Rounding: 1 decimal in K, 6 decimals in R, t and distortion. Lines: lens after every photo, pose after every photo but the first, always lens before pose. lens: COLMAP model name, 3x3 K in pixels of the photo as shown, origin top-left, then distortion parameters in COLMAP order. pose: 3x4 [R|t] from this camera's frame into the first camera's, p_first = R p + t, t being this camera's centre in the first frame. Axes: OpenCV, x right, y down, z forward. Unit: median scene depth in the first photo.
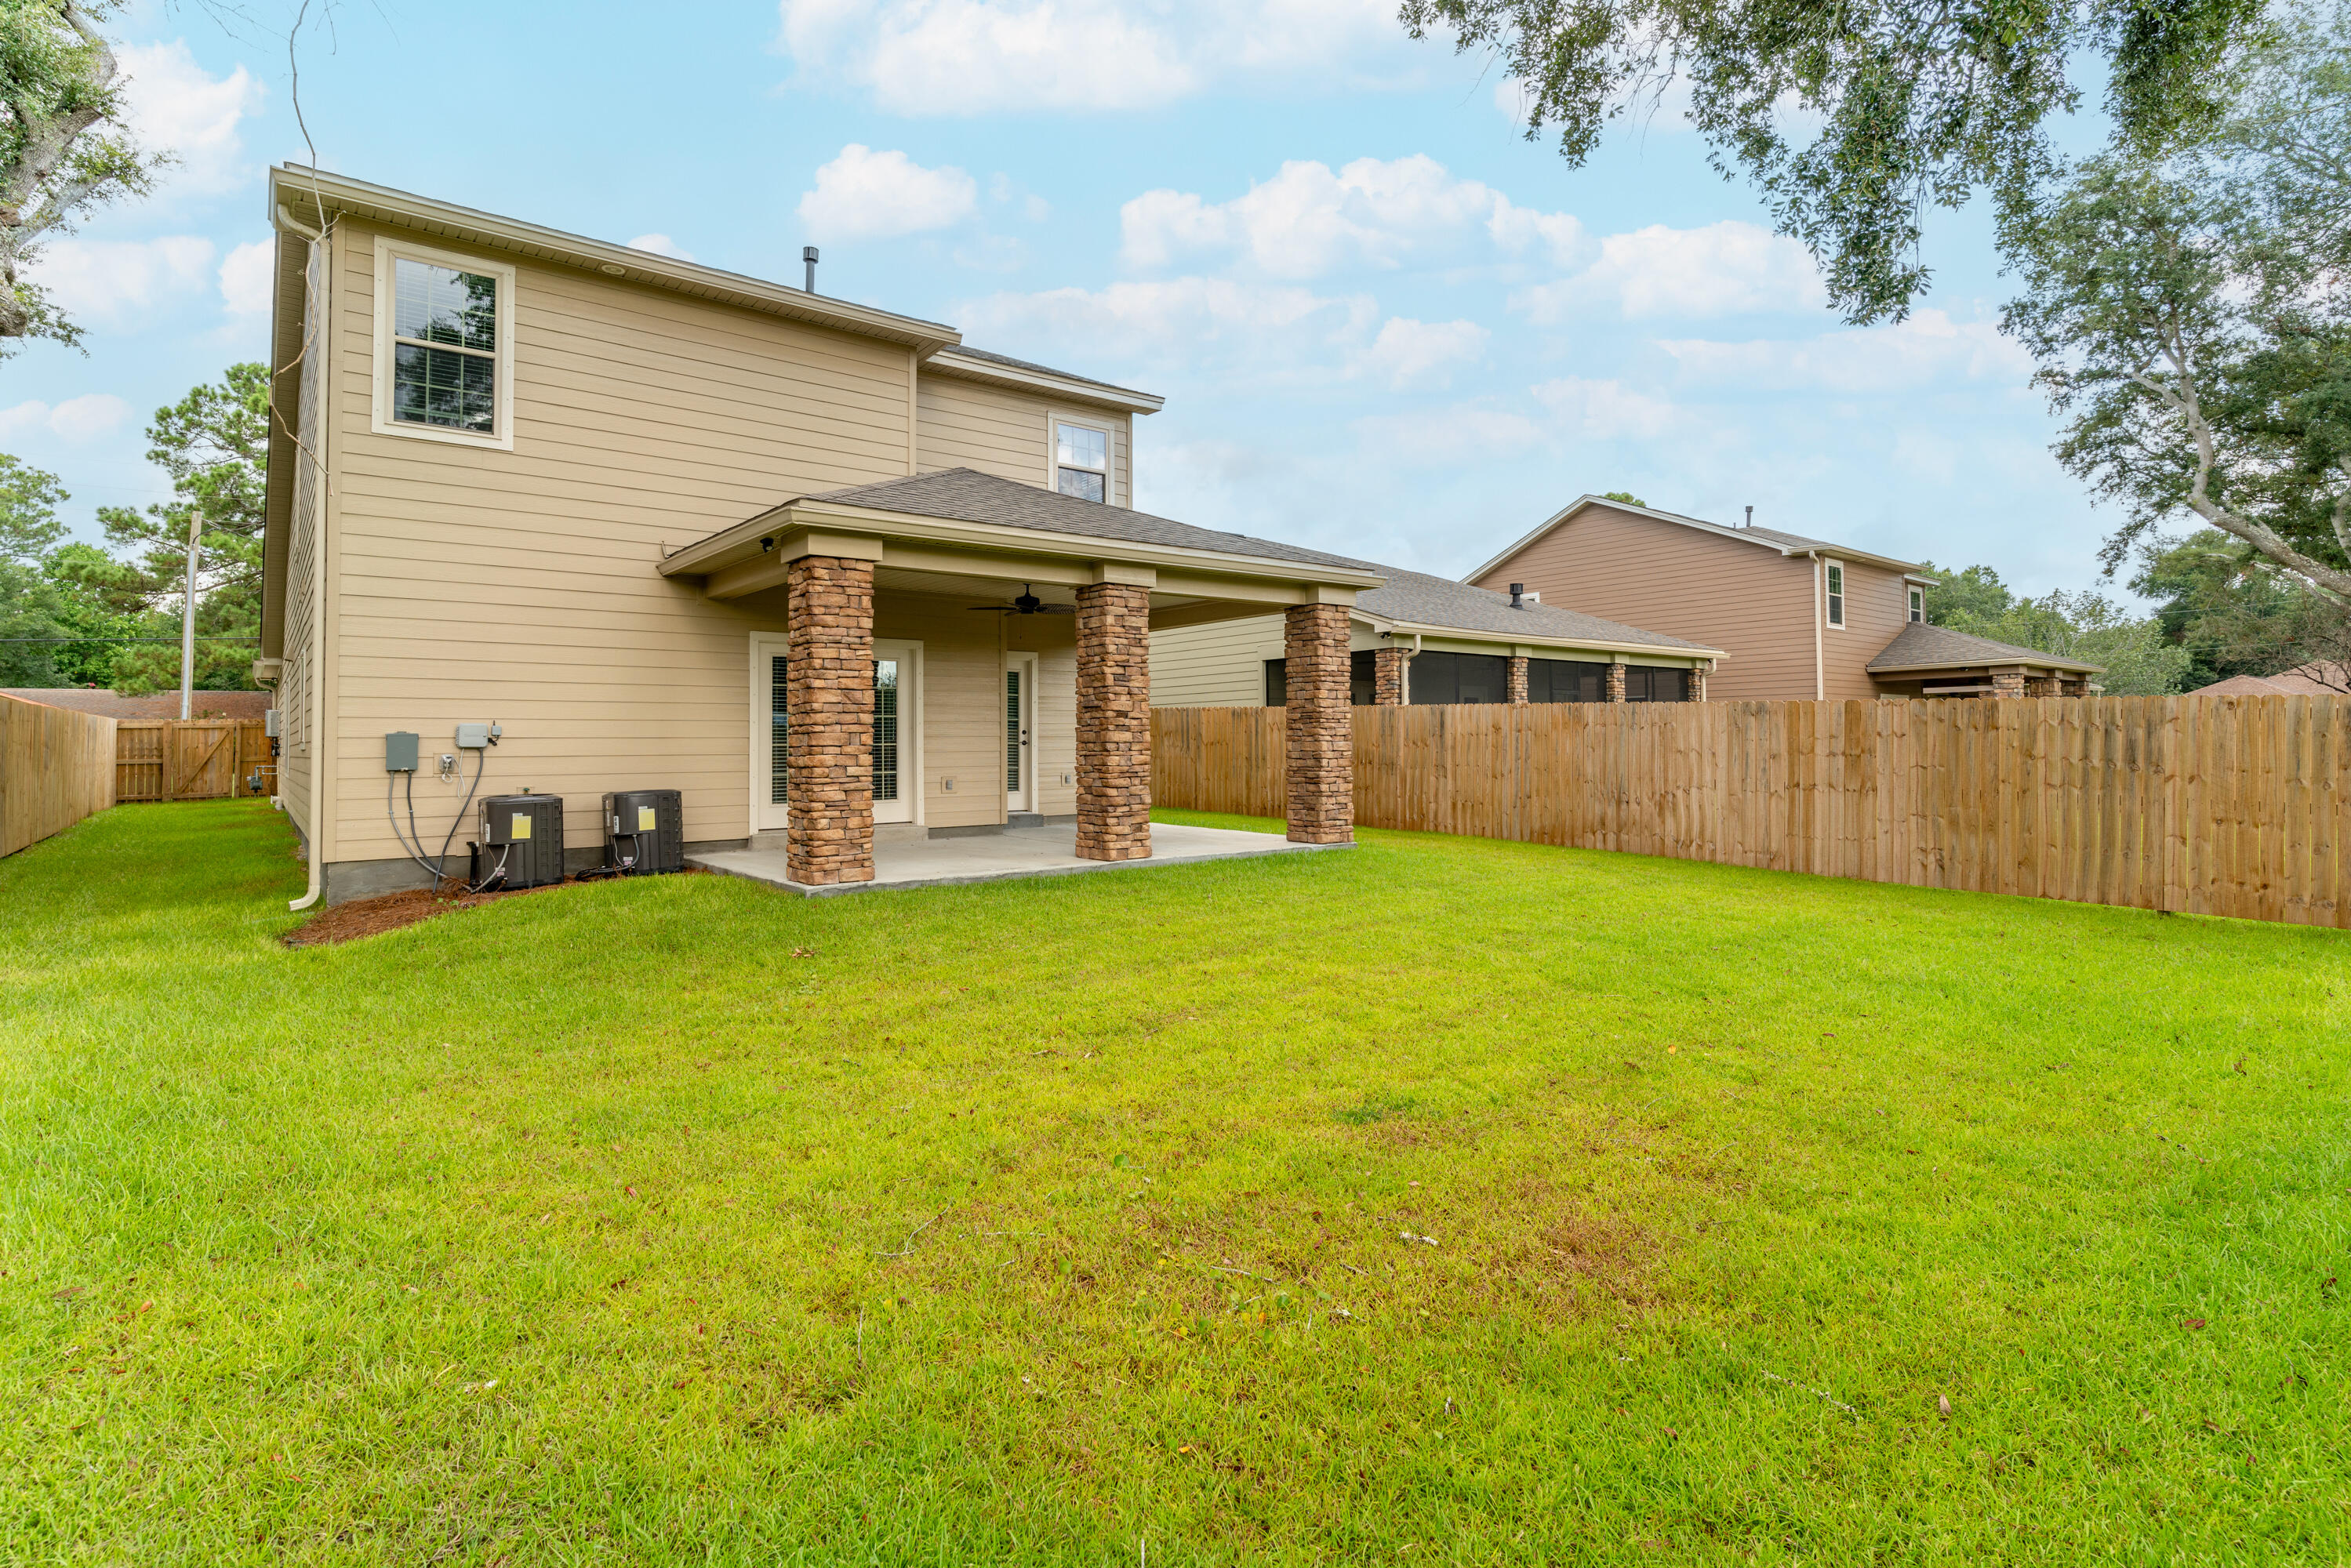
lens RADIAL K [[1143.8, 0, 1176.7], [0, 1143.8, 721.1], [0, 0, 1]] dist [-0.001087, 0.000132]
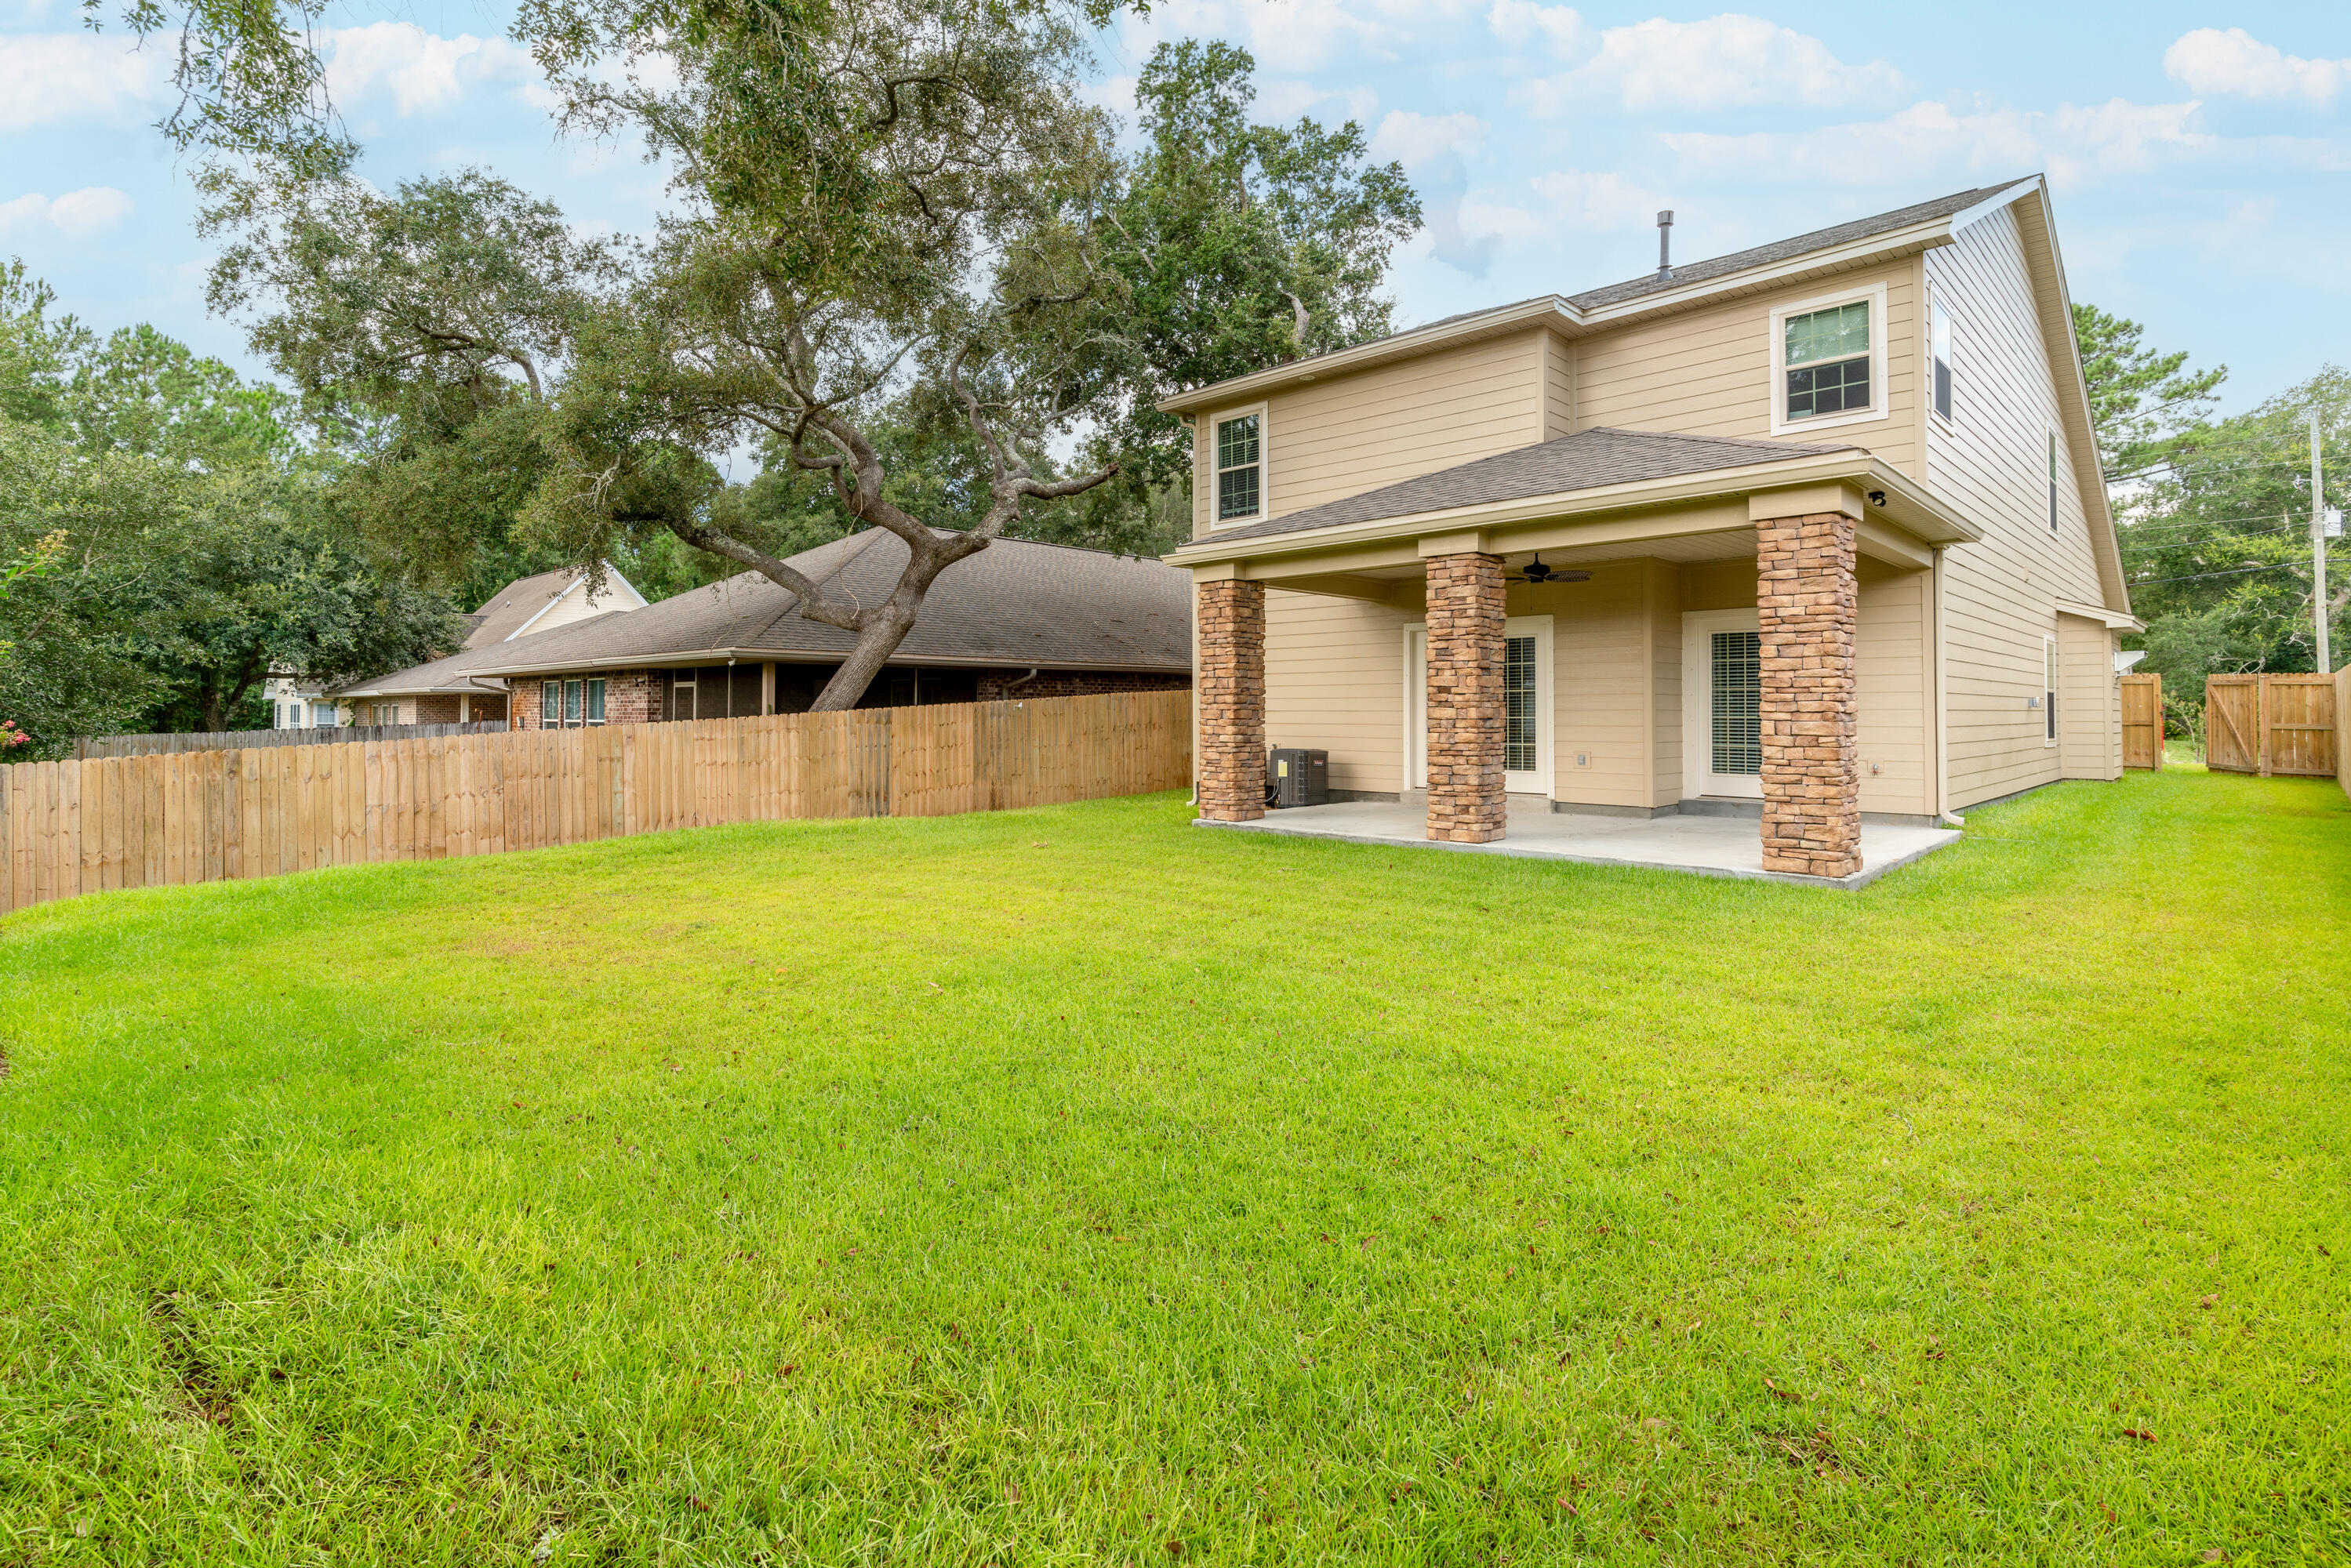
lens RADIAL K [[1158.4, 0, 1169.1], [0, 1158.4, 693.7], [0, 0, 1]] dist [-0.001788, -0.000078]
pose [[0.119241, -0.008283, -0.992831, 0.763770], [0.018437, 0.999811, -0.006127, -0.000894], [0.992694, -0.017575, 0.119371, 0.557186]]
